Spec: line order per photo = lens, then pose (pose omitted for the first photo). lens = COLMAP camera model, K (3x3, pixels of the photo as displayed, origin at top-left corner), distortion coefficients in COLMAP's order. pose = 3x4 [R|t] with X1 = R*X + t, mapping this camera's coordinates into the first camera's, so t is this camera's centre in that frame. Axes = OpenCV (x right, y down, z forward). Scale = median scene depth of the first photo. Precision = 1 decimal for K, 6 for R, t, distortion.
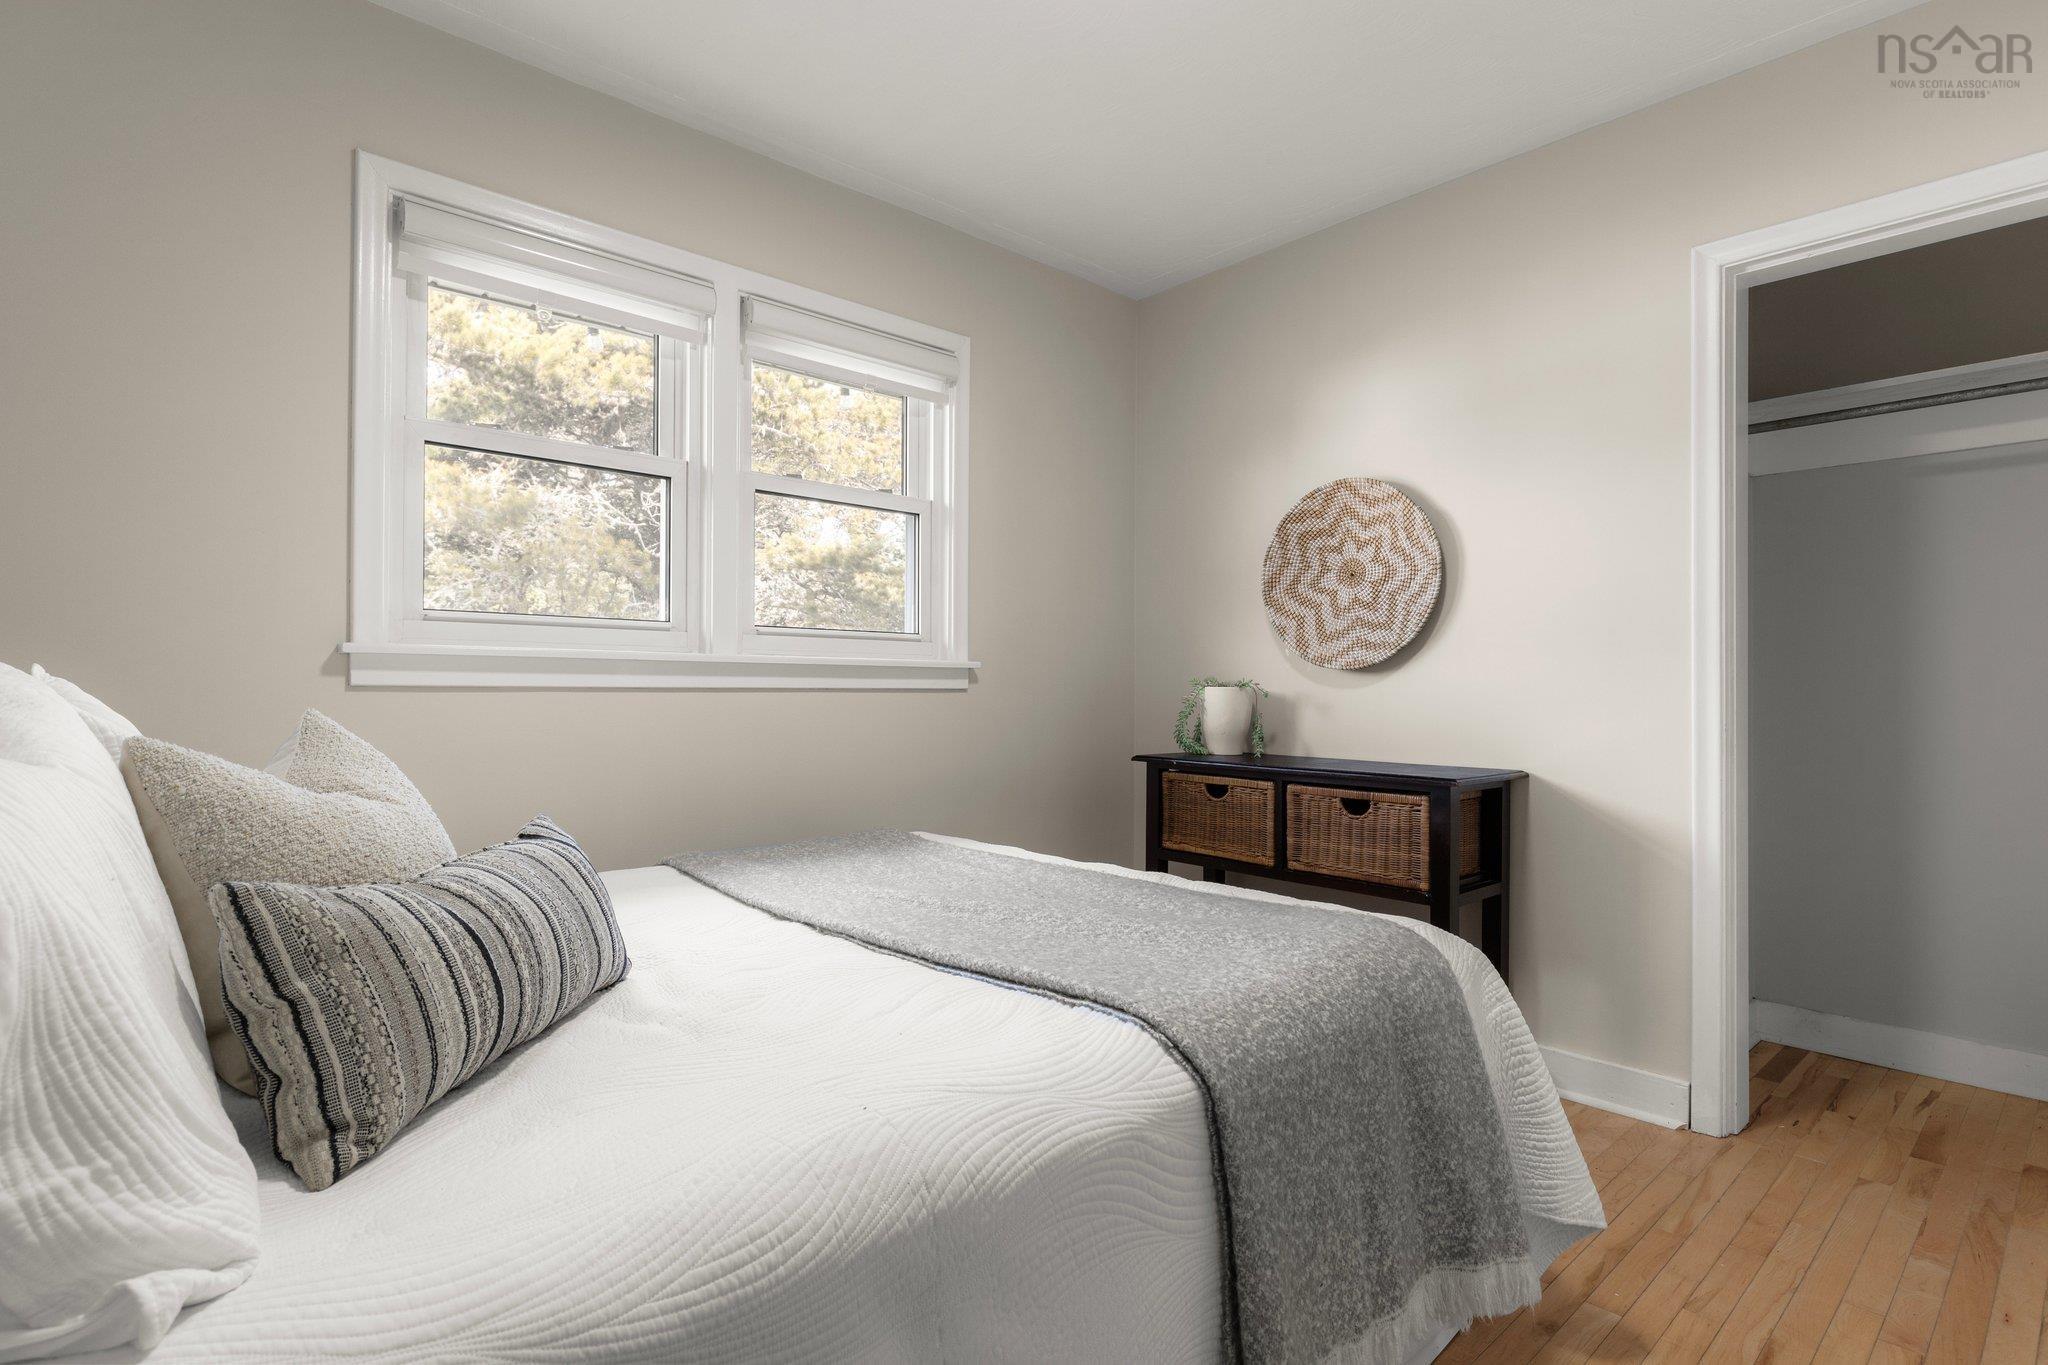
lens RADIAL K [[1043.1, 0, 1024.0], [0, 1043.1, 682.5], [0, 0, 1]] dist [-0.005058, -0.000651]
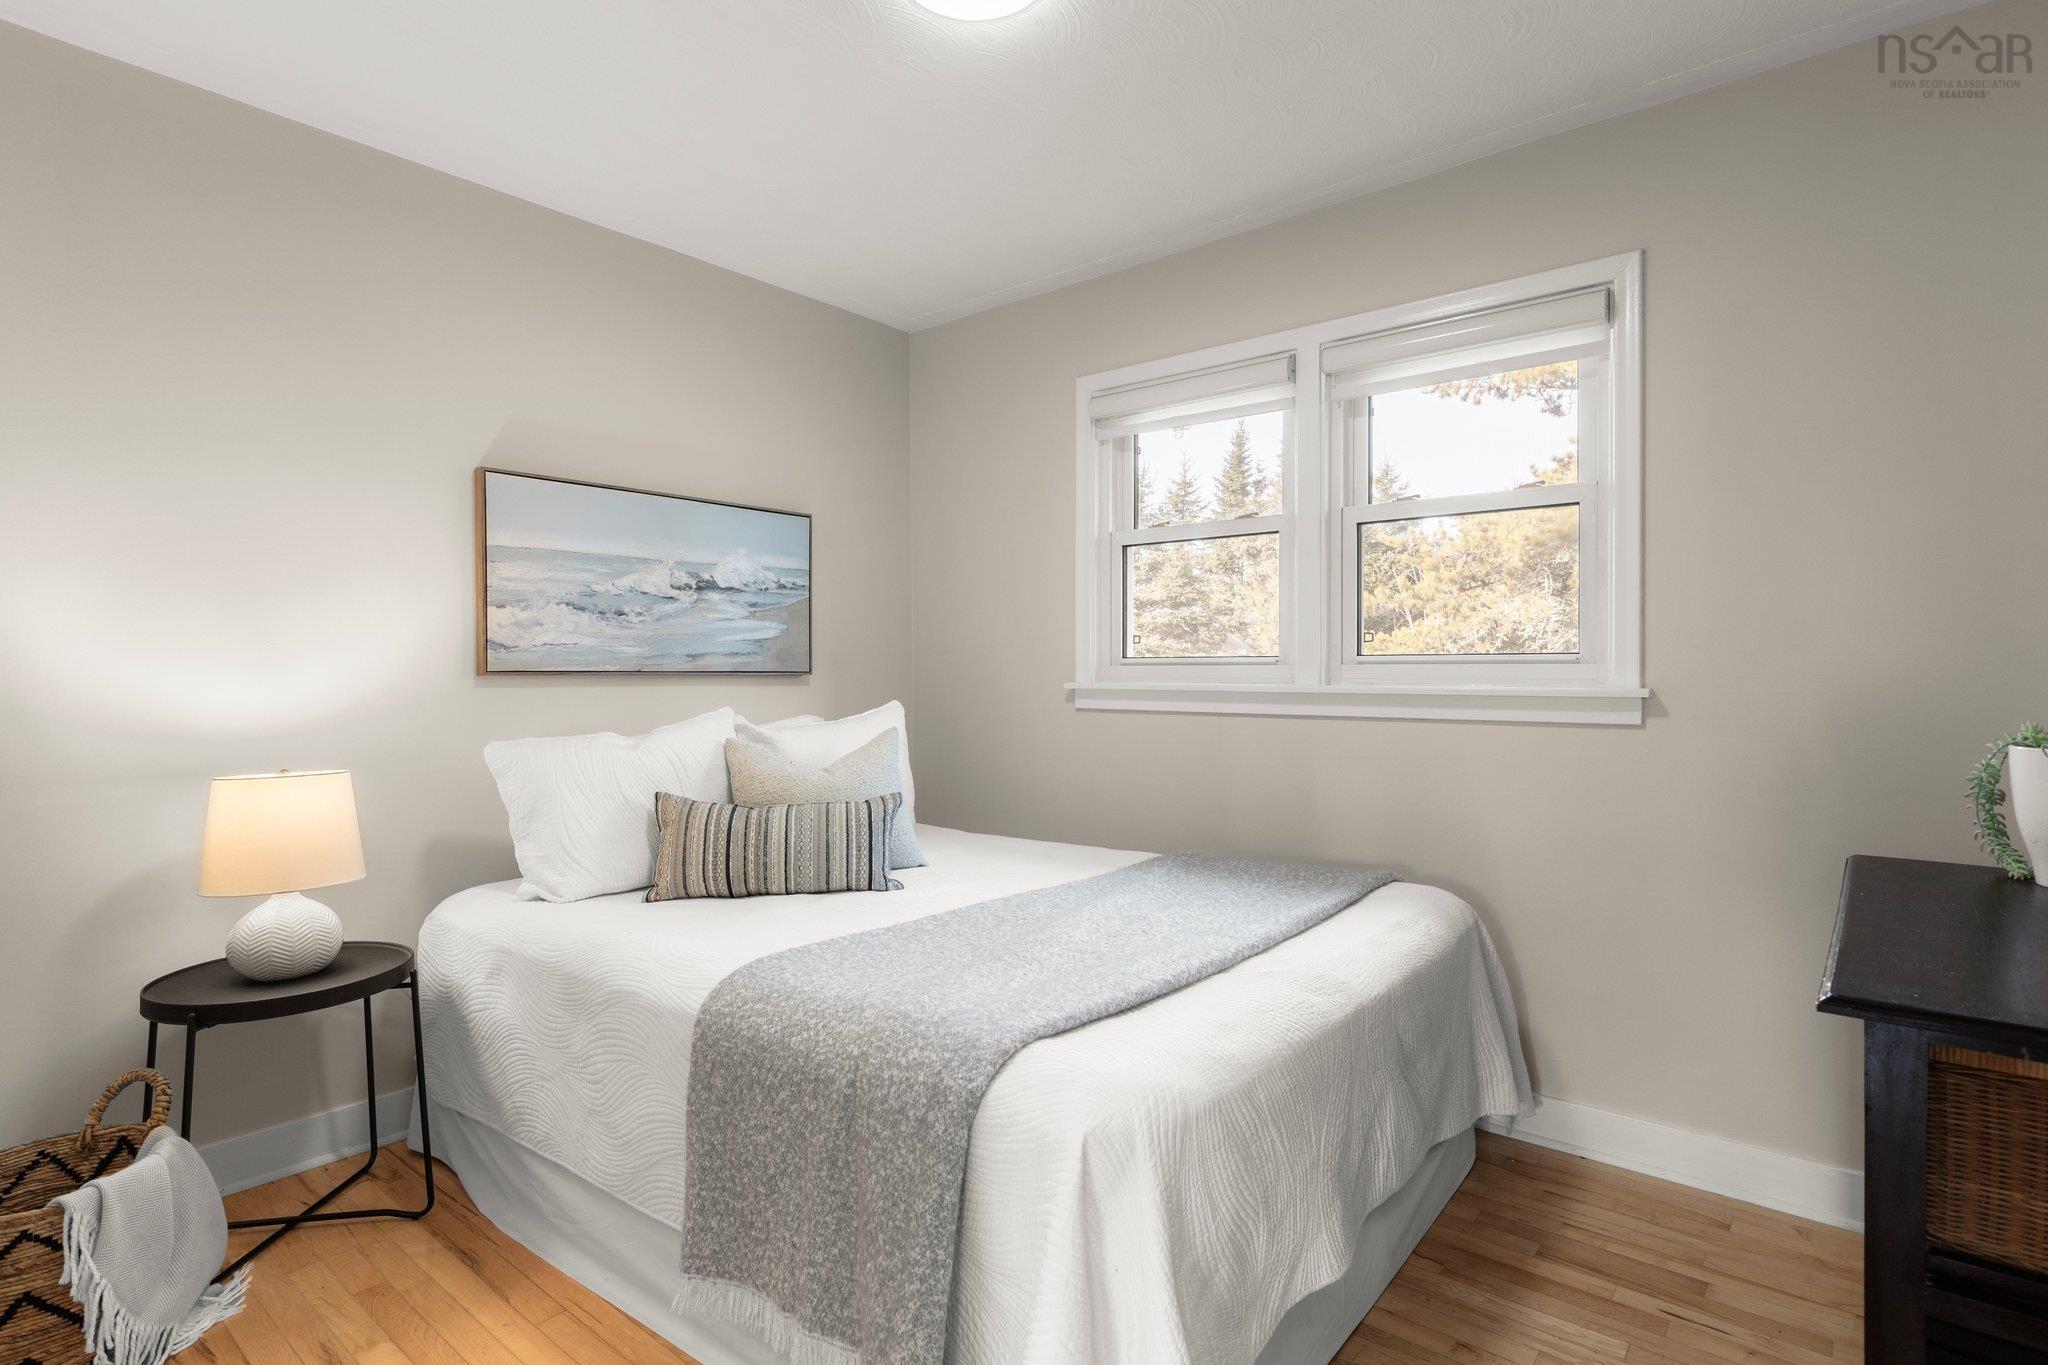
lens RADIAL K [[1028.9, 0, 1024.0], [0, 1028.9, 682.5], [0, 0, 1]] dist [-0.000777, -0.000149]
pose [[0.110809, -0.004878, -0.993830, 0.673497], [-0.003143, 0.999981, -0.005258, -0.021259], [0.993837, 0.003706, 0.110791, 0.531889]]
